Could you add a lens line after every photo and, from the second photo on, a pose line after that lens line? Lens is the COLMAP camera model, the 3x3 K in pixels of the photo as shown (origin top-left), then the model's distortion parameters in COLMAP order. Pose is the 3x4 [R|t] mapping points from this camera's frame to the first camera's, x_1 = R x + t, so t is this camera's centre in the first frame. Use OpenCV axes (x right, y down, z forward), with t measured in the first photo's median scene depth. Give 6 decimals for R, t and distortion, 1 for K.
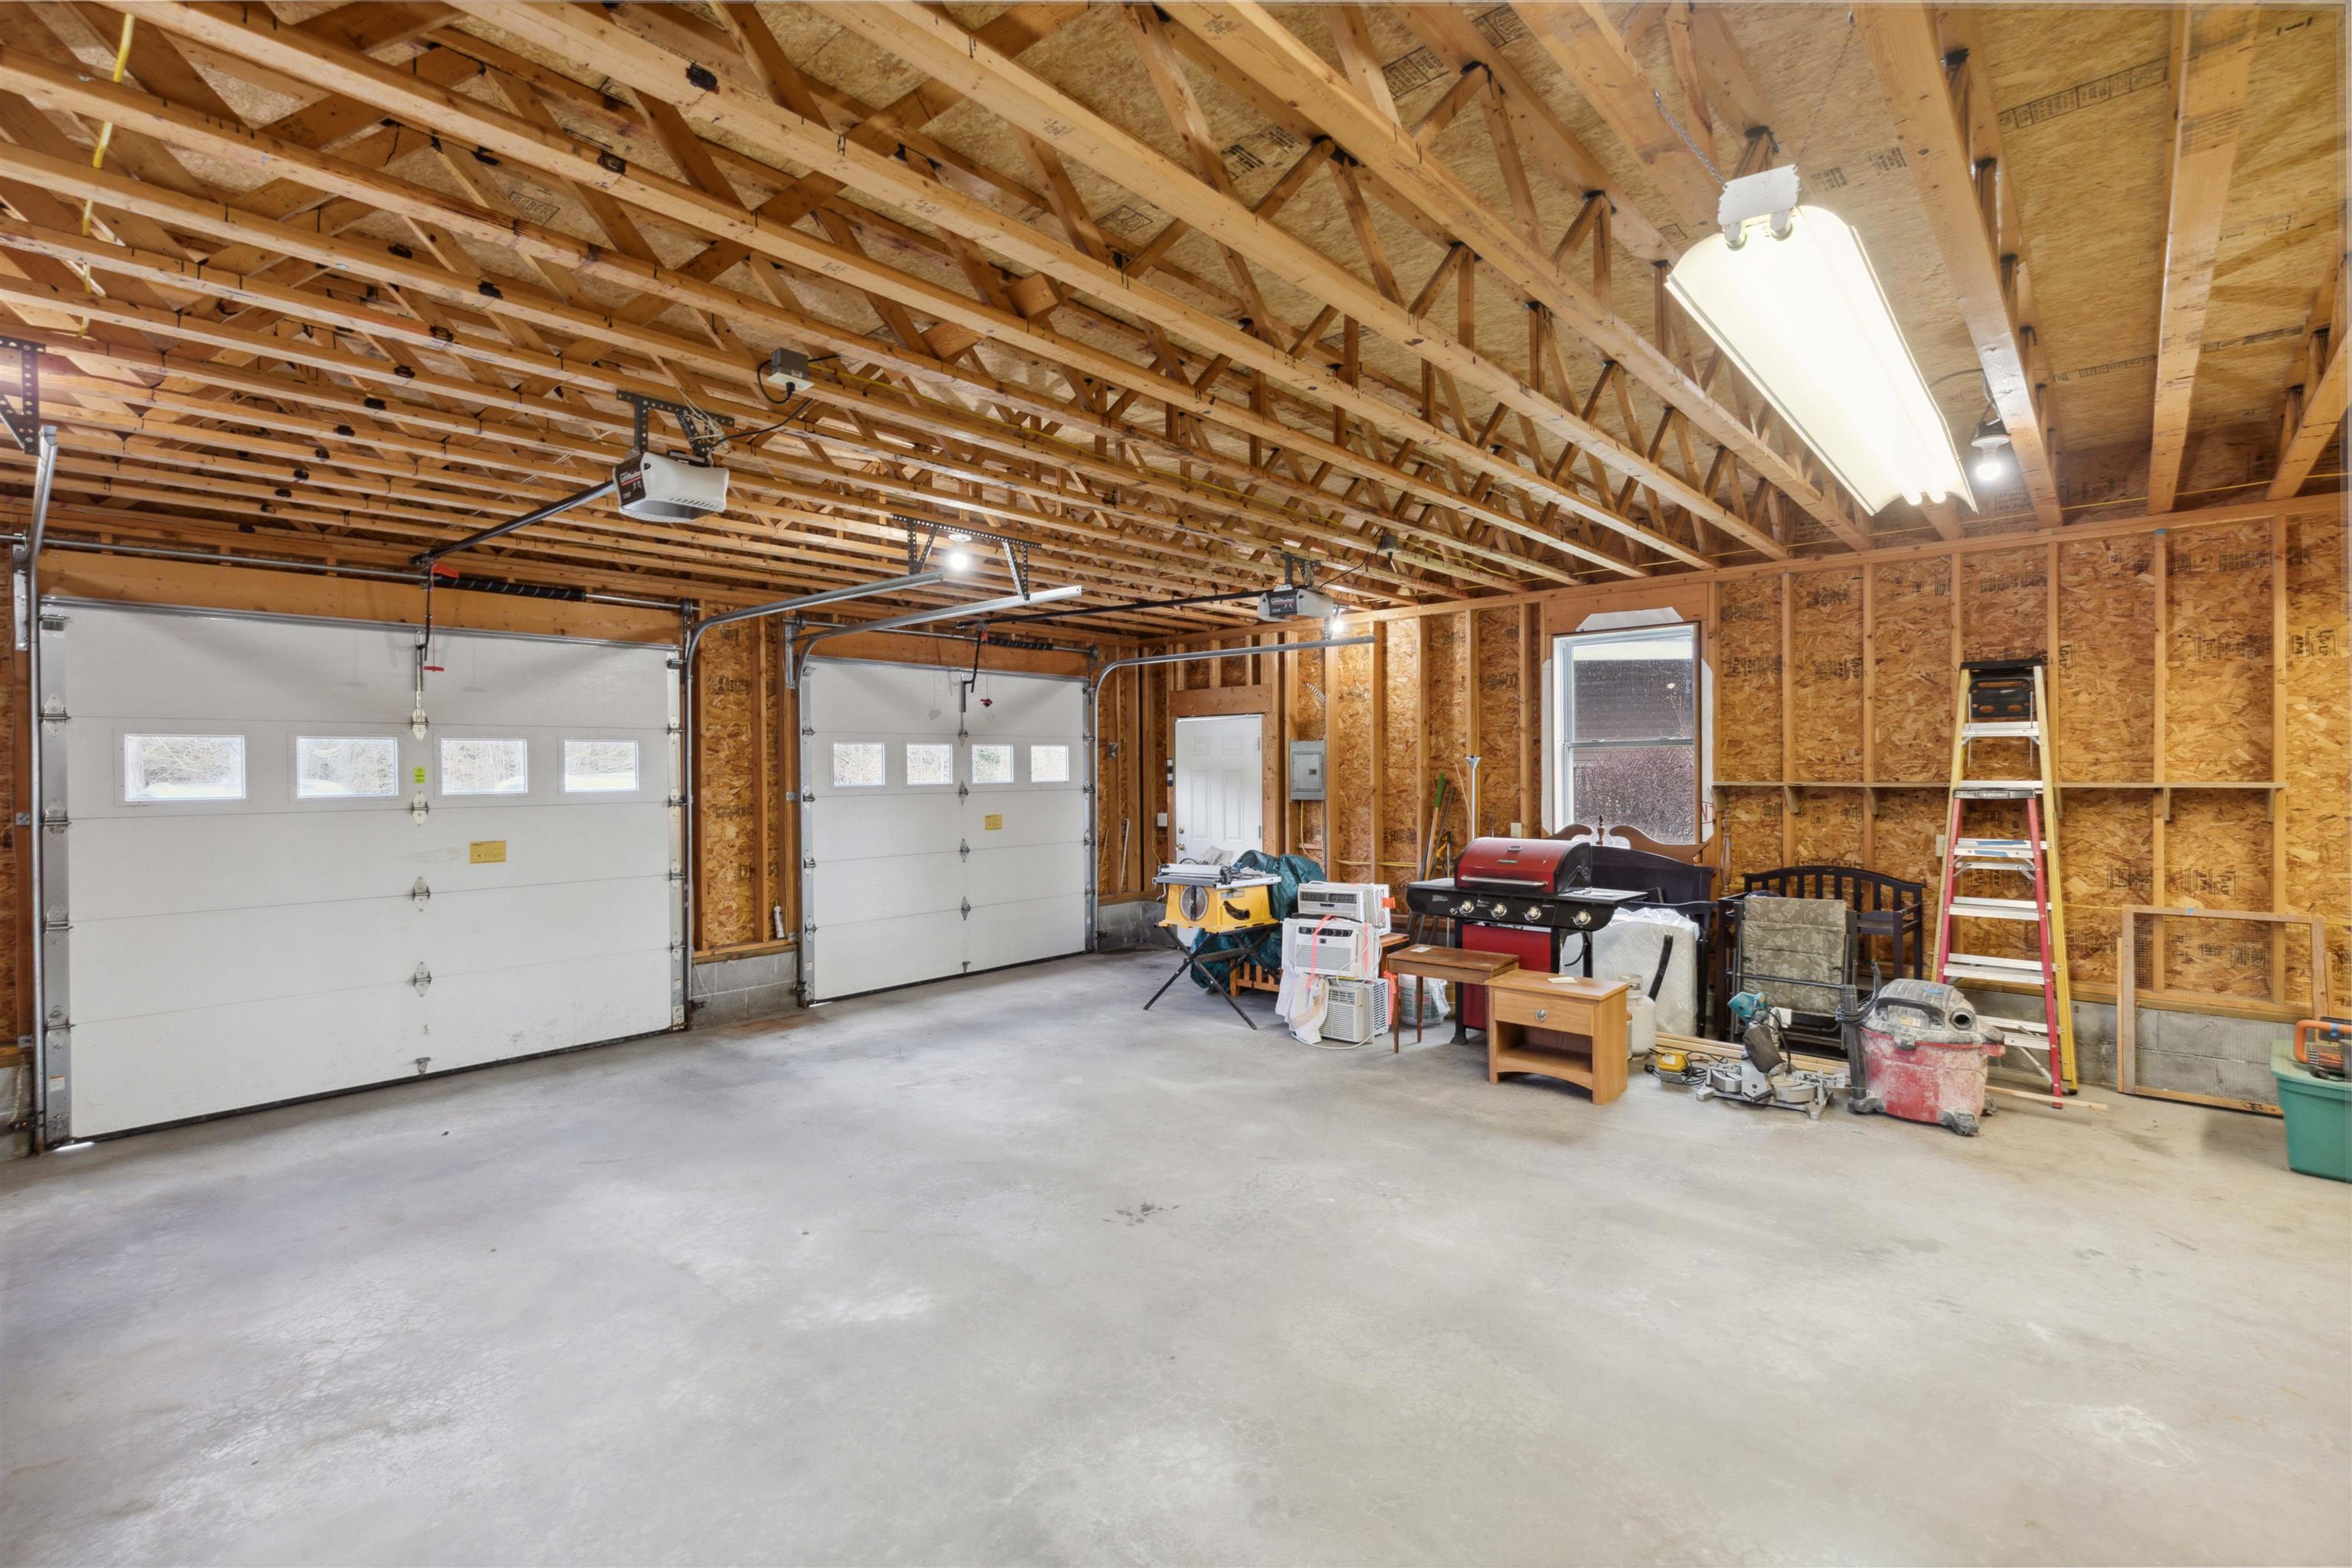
lens RADIAL K [[1077.9, 0, 1179.0], [0, 1077.9, 776.9], [0, 0, 1]] dist [-0.000014, 0.000451]
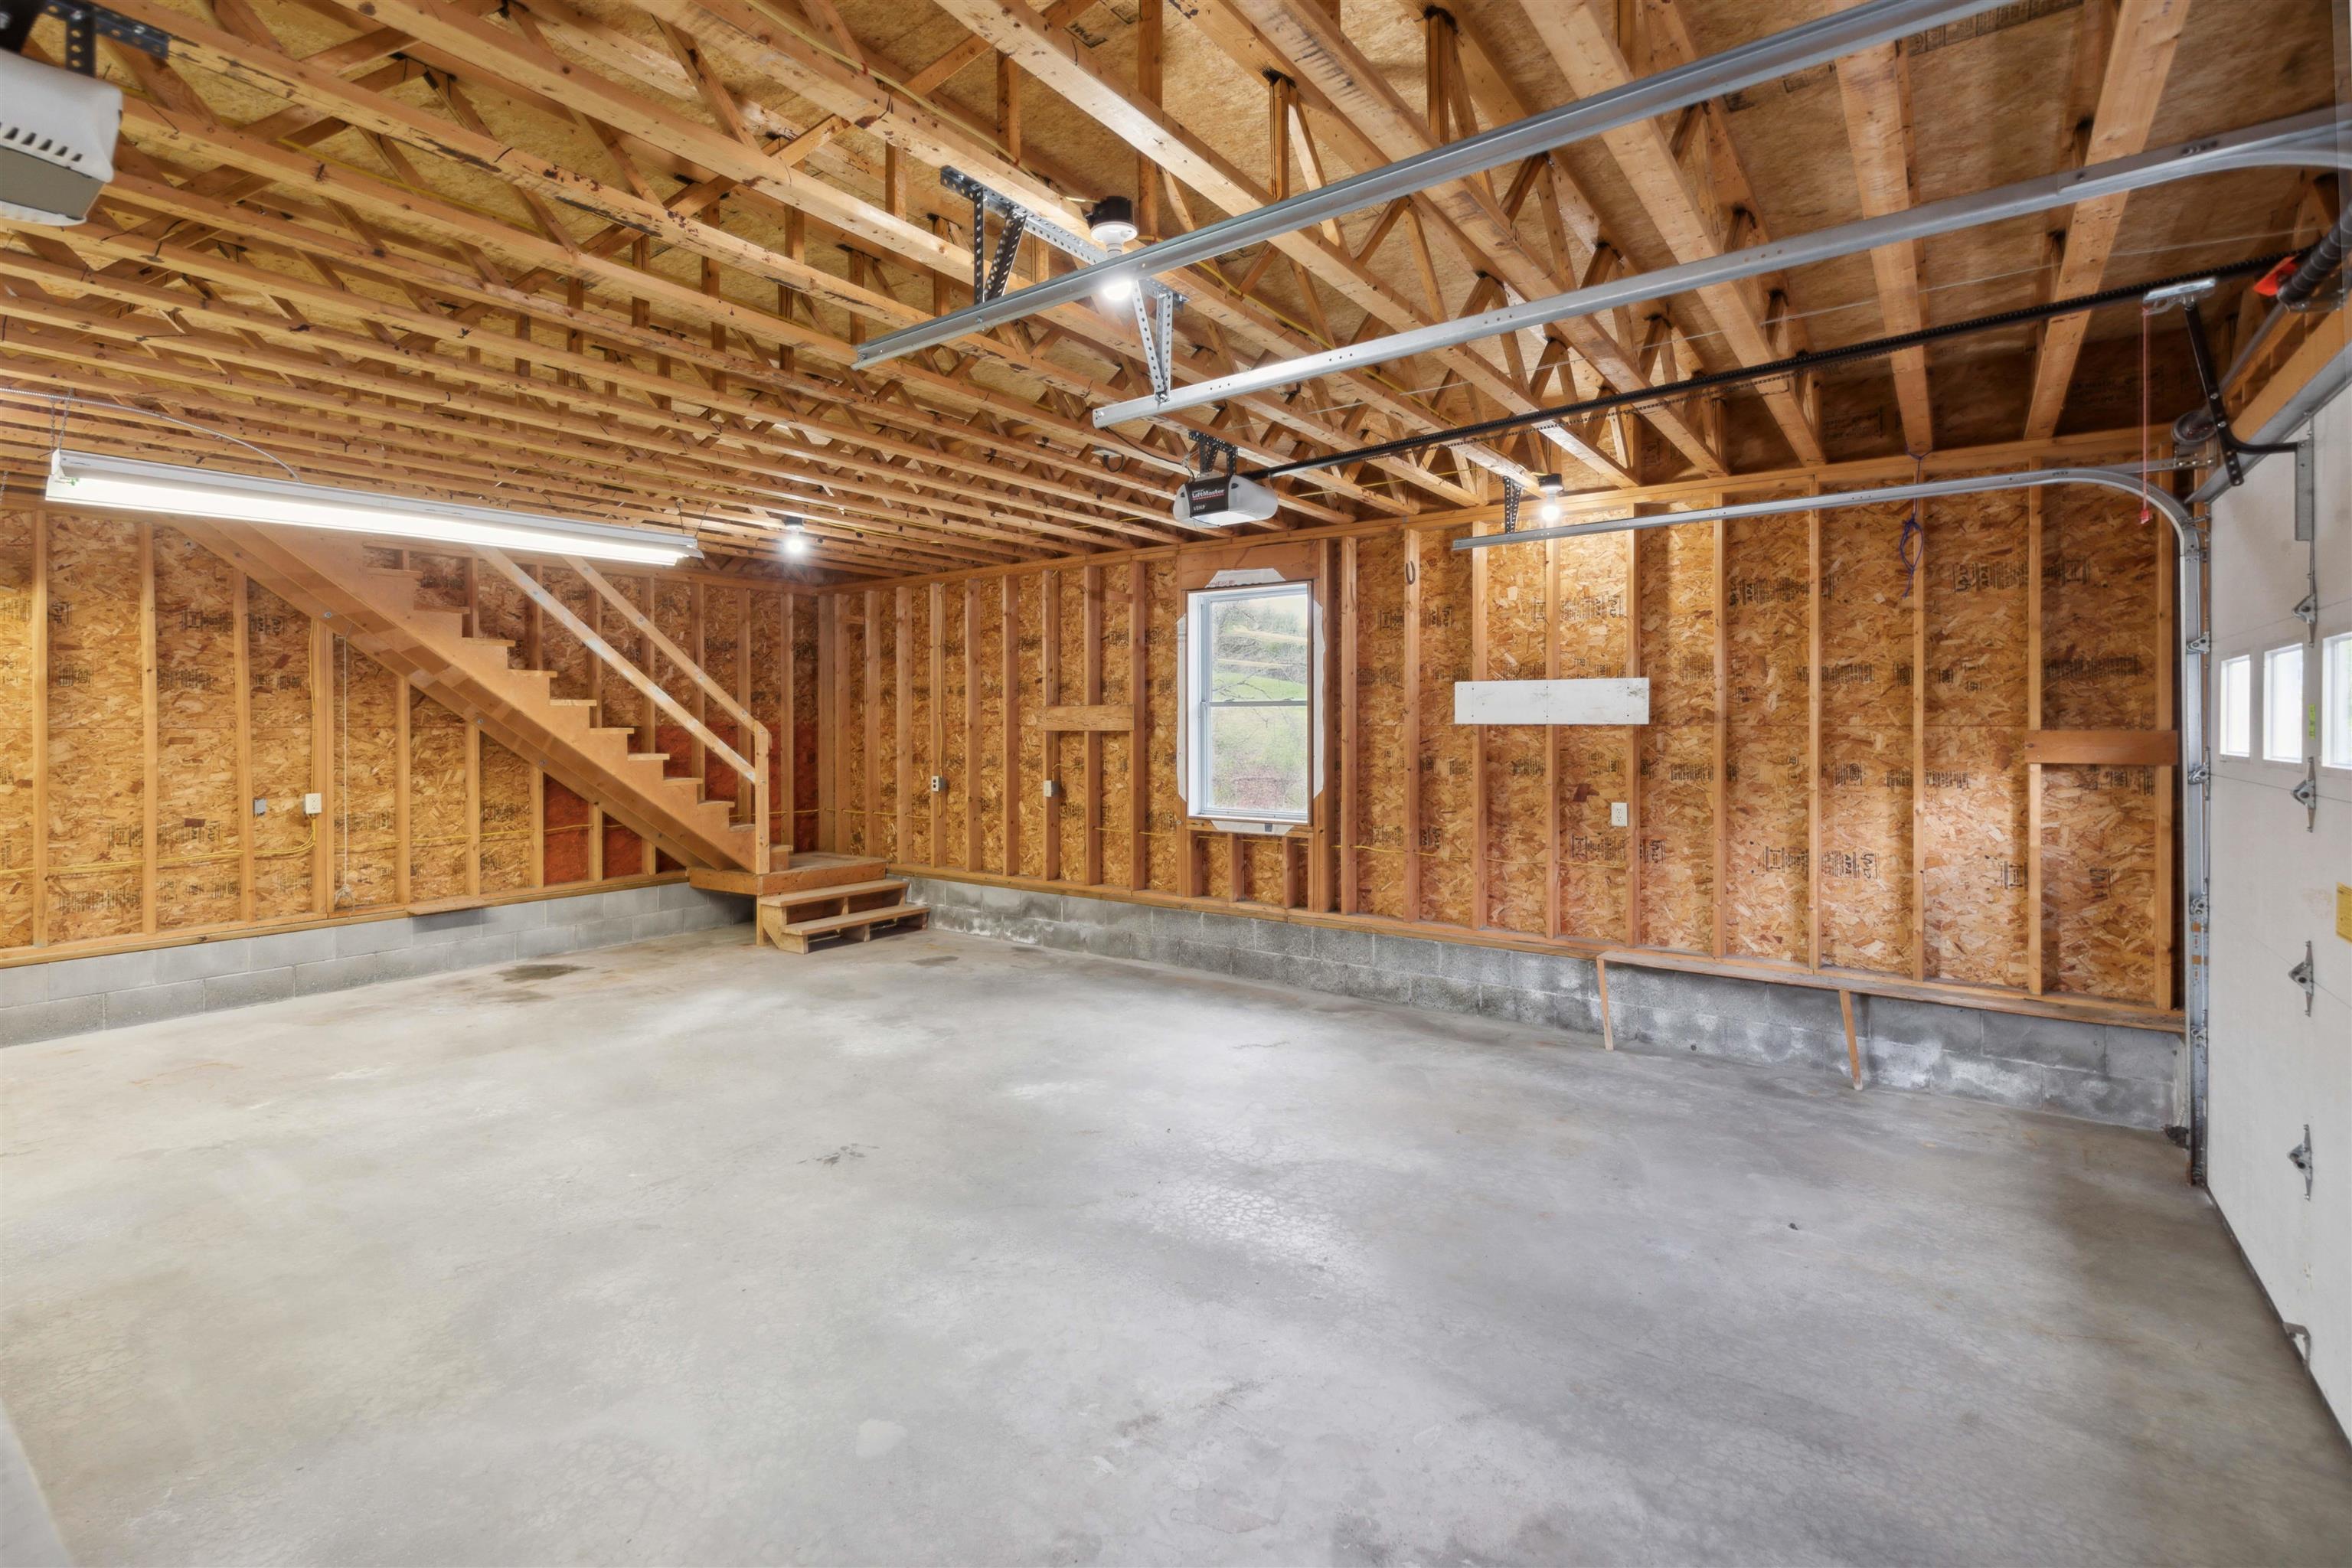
lens RADIAL K [[1077.9, 0, 1146.3], [0, 1077.9, 724.6], [0, 0, 1]] dist [-0.000014, 0.000451]
pose [[-0.996471, 0.011162, -0.083192, -0.231046], [0.010679, 0.999923, 0.006243, -0.009863], [0.083256, 0.005332, -0.996514, 1.925448]]
